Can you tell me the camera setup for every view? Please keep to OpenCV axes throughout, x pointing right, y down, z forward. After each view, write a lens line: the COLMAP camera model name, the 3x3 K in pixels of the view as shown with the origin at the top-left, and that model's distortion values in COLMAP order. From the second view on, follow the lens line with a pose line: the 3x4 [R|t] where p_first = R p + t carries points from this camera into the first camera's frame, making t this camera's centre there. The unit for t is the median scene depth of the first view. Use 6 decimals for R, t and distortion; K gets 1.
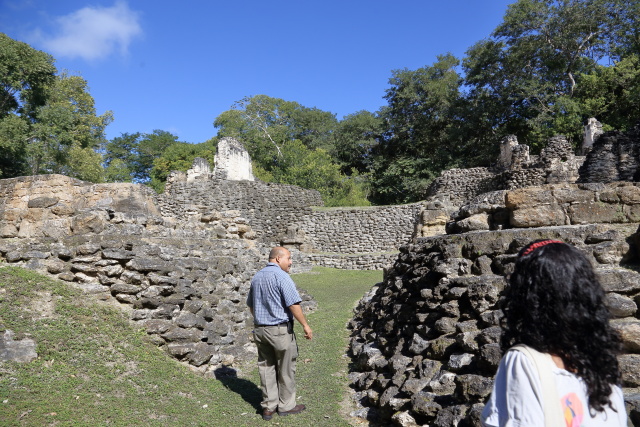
lens RADIAL K [[440.4, 0, 320.0], [0, 440.4, 213.5], [0, 0, 1]] dist [-0.123136, 0.076100]
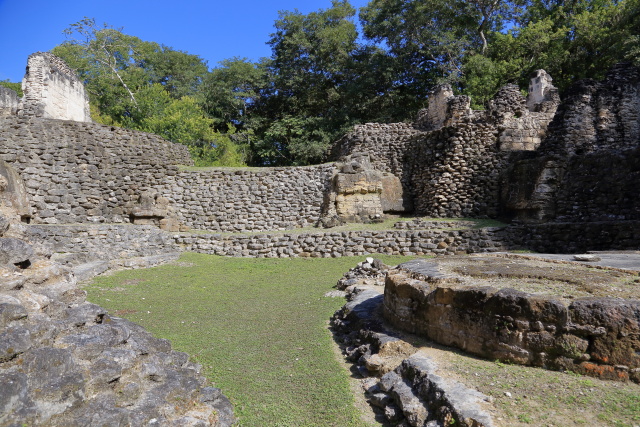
lens RADIAL K [[436.8, 0, 320.0], [0, 436.8, 213.5], [0, 0, 1]] dist [-0.127554, 0.073588]
pose [[0.950164, 0.008783, 0.311628, -0.017715], [-0.027169, 0.998133, 0.054708, 0.019408], [-0.310565, -0.060448, 0.948628, 0.296853]]
